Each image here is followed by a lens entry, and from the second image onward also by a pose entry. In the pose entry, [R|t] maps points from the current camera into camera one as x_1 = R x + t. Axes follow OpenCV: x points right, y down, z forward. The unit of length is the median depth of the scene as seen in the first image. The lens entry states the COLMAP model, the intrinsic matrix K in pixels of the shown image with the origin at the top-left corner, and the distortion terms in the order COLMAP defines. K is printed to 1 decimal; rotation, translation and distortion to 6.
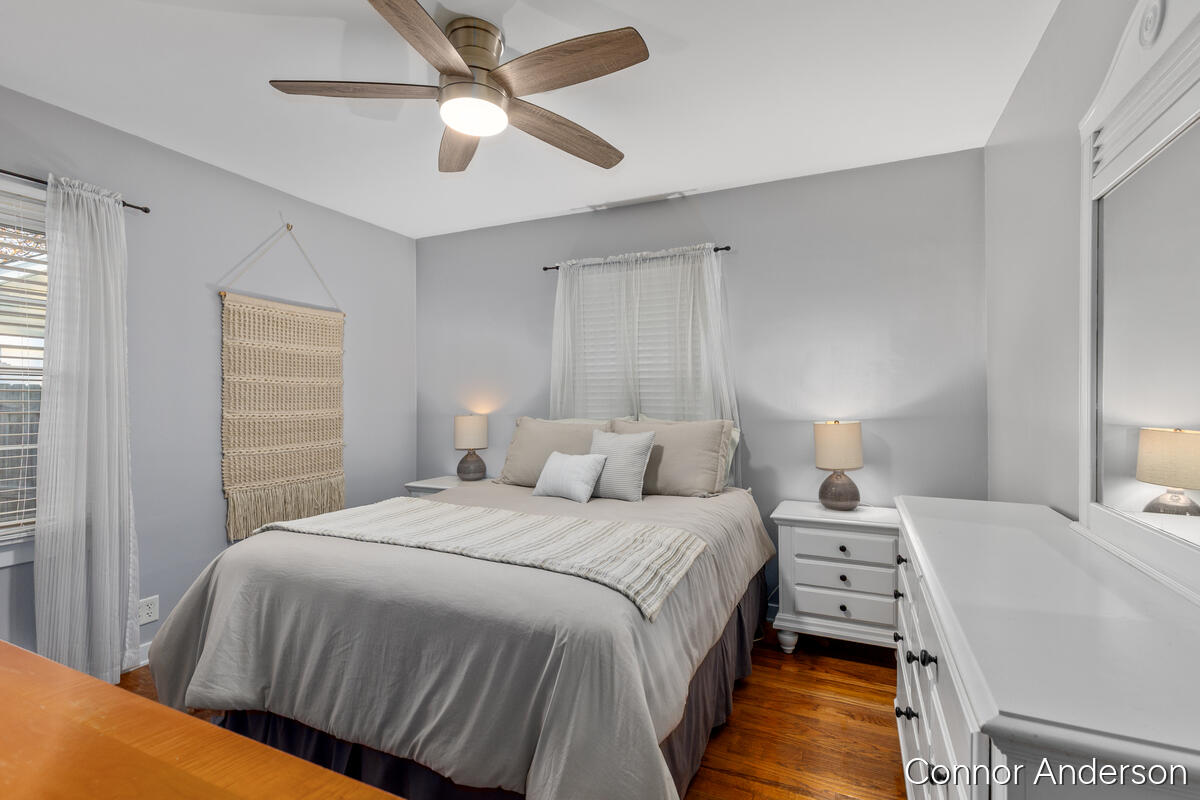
lens RADIAL K [[536.2, 0, 606.4], [0, 536.2, 401.8], [0, 0, 1]] dist [0.011515, 0.000100]
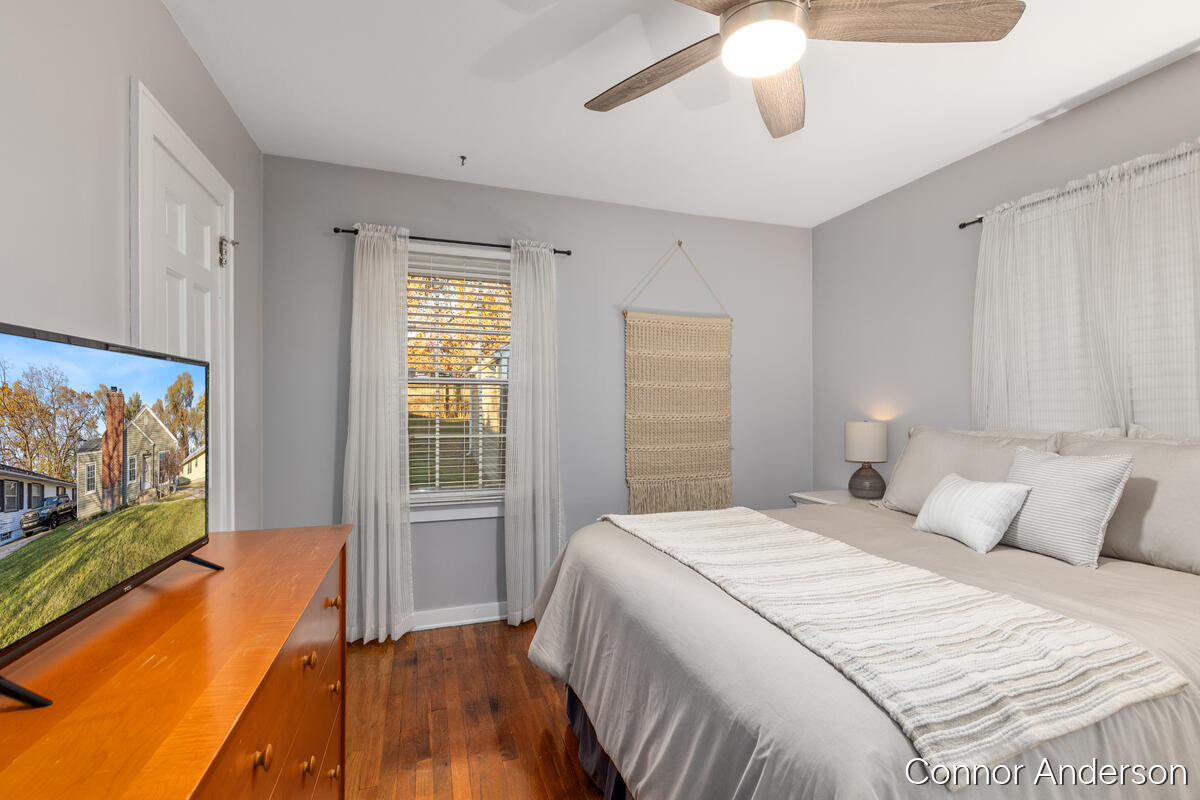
lens RADIAL K [[543.9, 0, 600.1], [0, 543.9, 410.1], [0, 0, 1]] dist [0.003371, -0.000323]
pose [[0.694815, 0.007301, -0.719152, 0.162467], [-0.003597, 0.999971, 0.006677, 0.006986], [0.719180, -0.002053, 0.694821, 0.233498]]
